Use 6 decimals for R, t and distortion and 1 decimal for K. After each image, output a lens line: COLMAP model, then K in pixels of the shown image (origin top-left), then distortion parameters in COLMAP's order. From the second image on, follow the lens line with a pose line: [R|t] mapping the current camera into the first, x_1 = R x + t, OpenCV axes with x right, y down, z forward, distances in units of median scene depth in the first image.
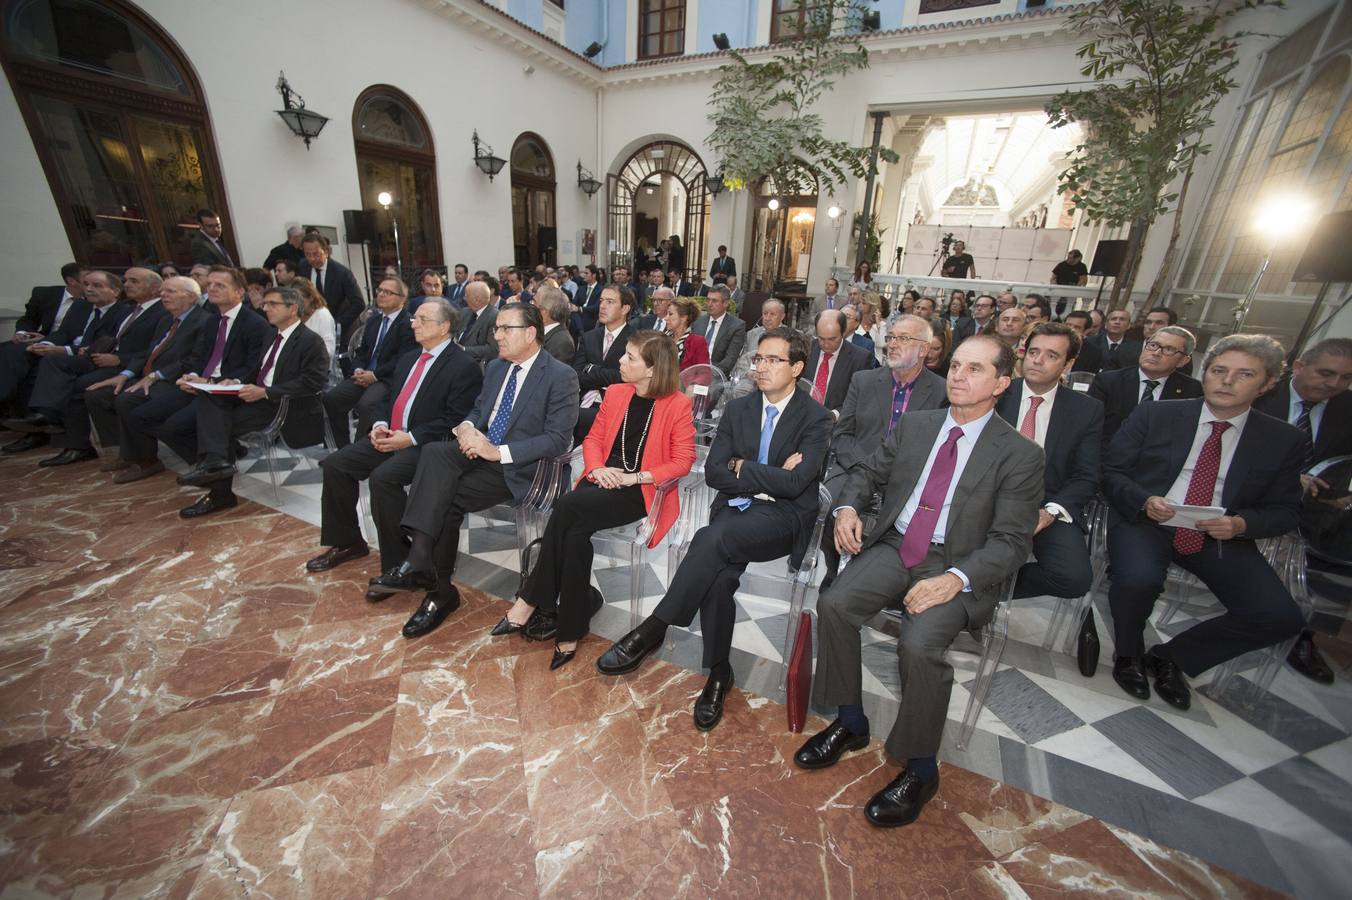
lens RADIAL K [[536.9, 0, 665.0], [0, 536.9, 447.3], [0, 0, 1]] dist [-0.065334, 0.029978]
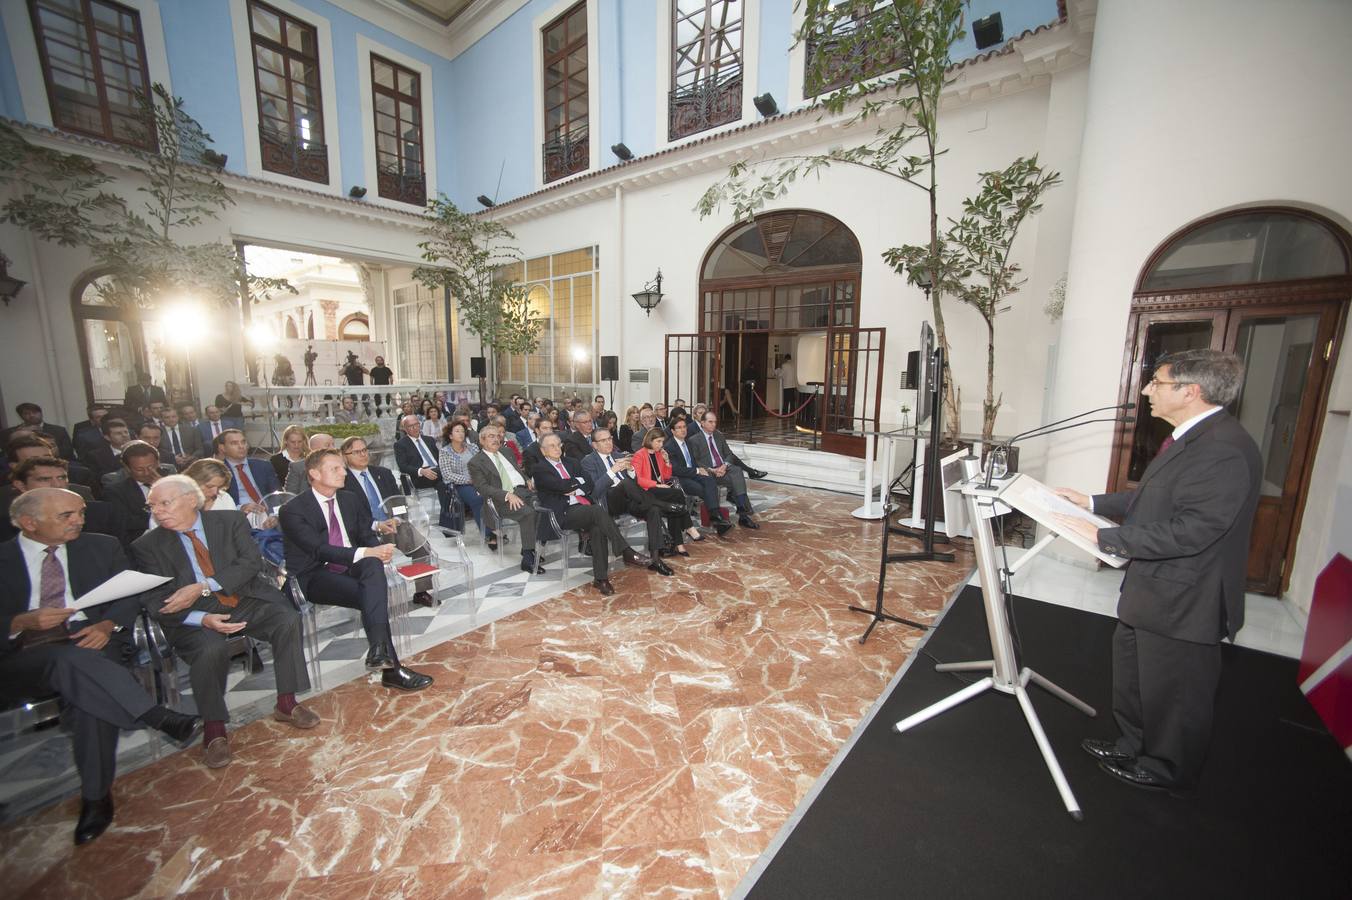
lens RADIAL K [[536.9, 0, 665.0], [0, 536.9, 447.3], [0, 0, 1]] dist [-0.065334, 0.029978]
pose [[0.217250, -0.178087, 0.959733, -2.552763], [0.329728, 0.938811, 0.099566, -0.357952], [-0.918739, 0.294820, 0.262677, 0.274576]]
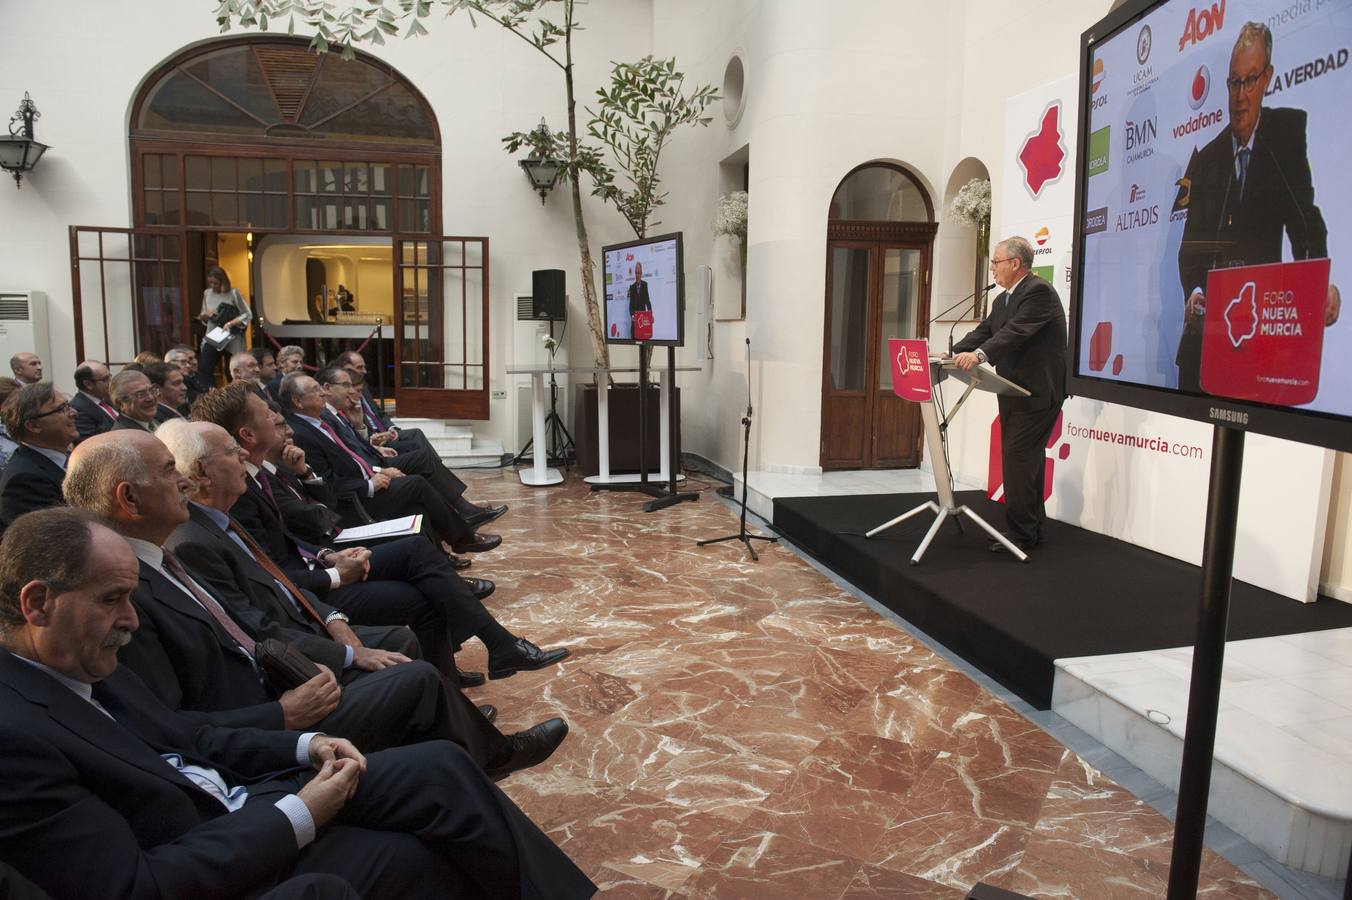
lens RADIAL K [[924.9, 0, 673.8], [0, 924.9, 451.0], [0, 0, 1]] dist [-0.047741, -0.006102]
pose [[-0.638153, -0.147980, 0.755555, -2.847840], [0.225720, 0.902273, 0.367362, -0.793605], [-0.736079, 0.404976, -0.542386, 1.879970]]
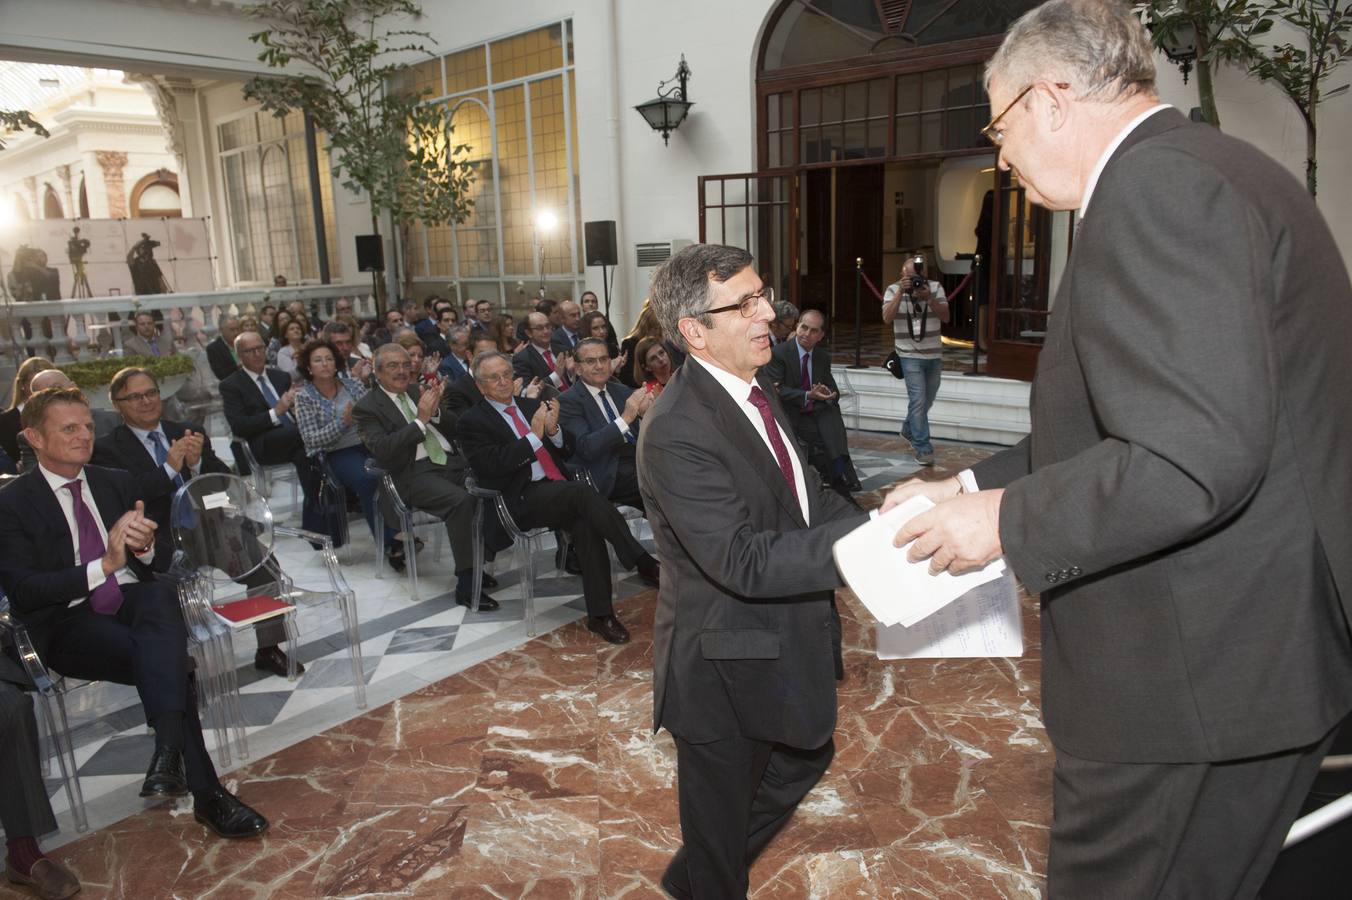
lens RADIAL K [[923.1, 0, 671.6], [0, 923.1, 451.0], [0, 0, 1]] dist [-0.048975, -0.003318]
pose [[0.245526, -0.249642, 0.936694, -2.408144], [0.366394, 0.918492, 0.148752, -0.302861], [-0.897481, 0.306677, 0.316981, 0.325281]]
